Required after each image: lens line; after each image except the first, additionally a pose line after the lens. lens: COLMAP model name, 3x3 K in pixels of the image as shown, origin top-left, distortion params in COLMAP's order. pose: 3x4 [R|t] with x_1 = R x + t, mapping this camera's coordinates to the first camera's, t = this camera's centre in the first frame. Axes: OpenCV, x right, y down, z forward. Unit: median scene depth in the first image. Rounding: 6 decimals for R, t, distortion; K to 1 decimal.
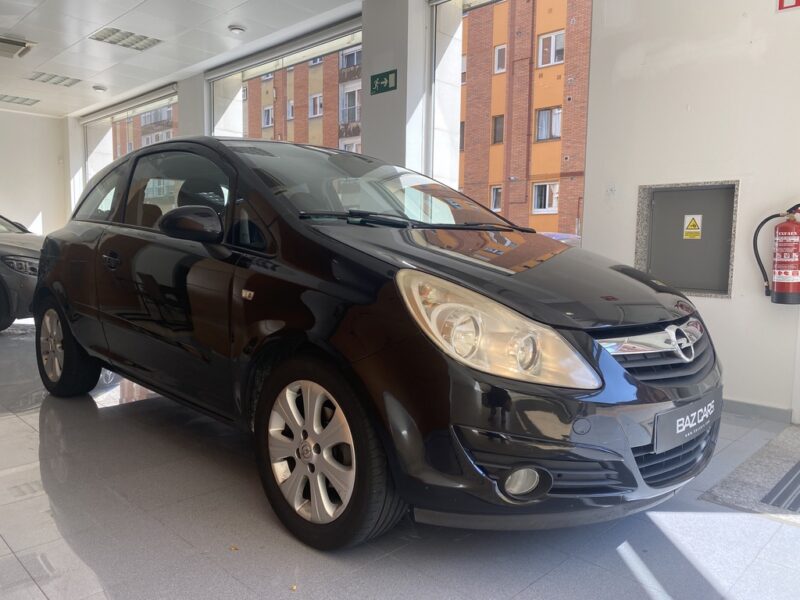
lens RADIAL K [[610.3, 0, 400.1], [0, 610.3, 303.4], [0, 0, 1]] dist [0.003370, 0.002285]
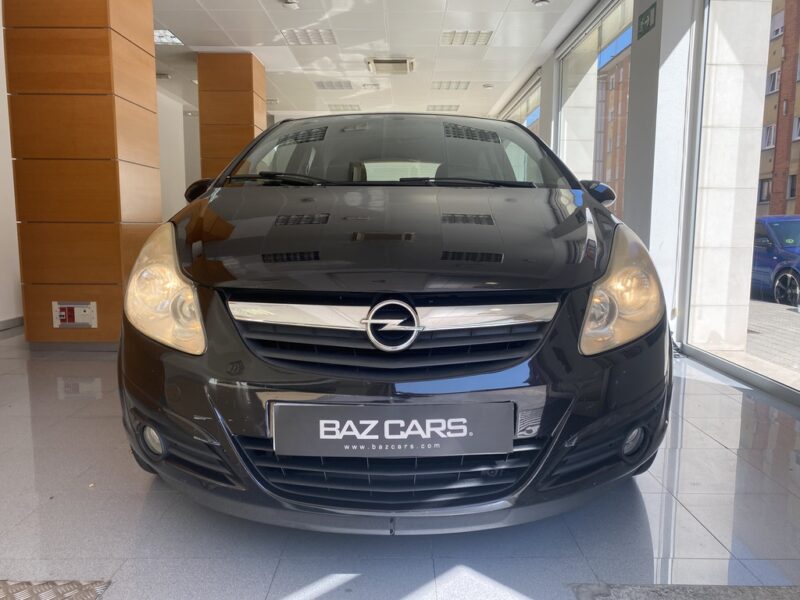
lens RADIAL K [[610.3, 0, 400.9], [0, 610.3, 296.5], [0, 0, 1]] dist [0.003370, 0.002285]
pose [[0.700899, 0.071533, -0.709664, 0.357112], [-0.065465, 0.997210, 0.035861, 0.002788], [0.710250, 0.021323, 0.703627, 0.188014]]
